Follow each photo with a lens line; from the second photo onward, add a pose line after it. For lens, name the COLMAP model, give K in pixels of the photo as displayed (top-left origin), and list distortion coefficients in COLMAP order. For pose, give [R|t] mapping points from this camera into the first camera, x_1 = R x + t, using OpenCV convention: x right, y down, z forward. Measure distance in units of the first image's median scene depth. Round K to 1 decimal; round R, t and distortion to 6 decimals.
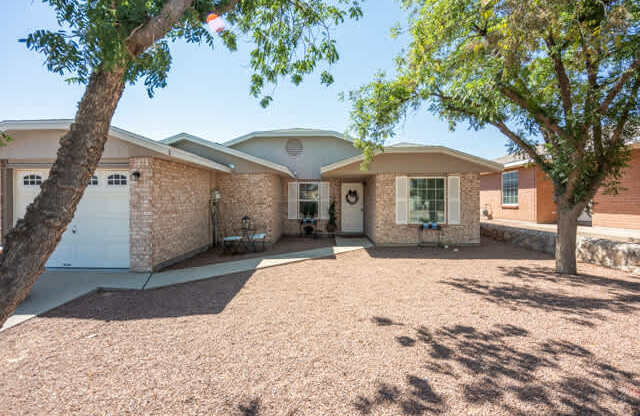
lens RADIAL K [[286.6, 0, 328.6], [0, 286.6, 206.0], [0, 0, 1]] dist [-0.002303, -0.000207]
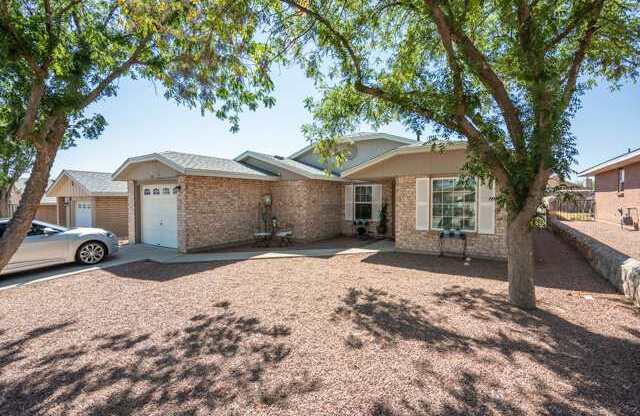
lens RADIAL K [[286.6, 0, 328.6], [0, 286.6, 206.0], [0, 0, 1]] dist [-0.002303, -0.000207]
pose [[0.865926, 0.010041, -0.500072, 0.623306], [-0.008098, 0.999949, 0.006057, -0.022883], [0.500107, -0.001195, 0.865963, 0.071893]]
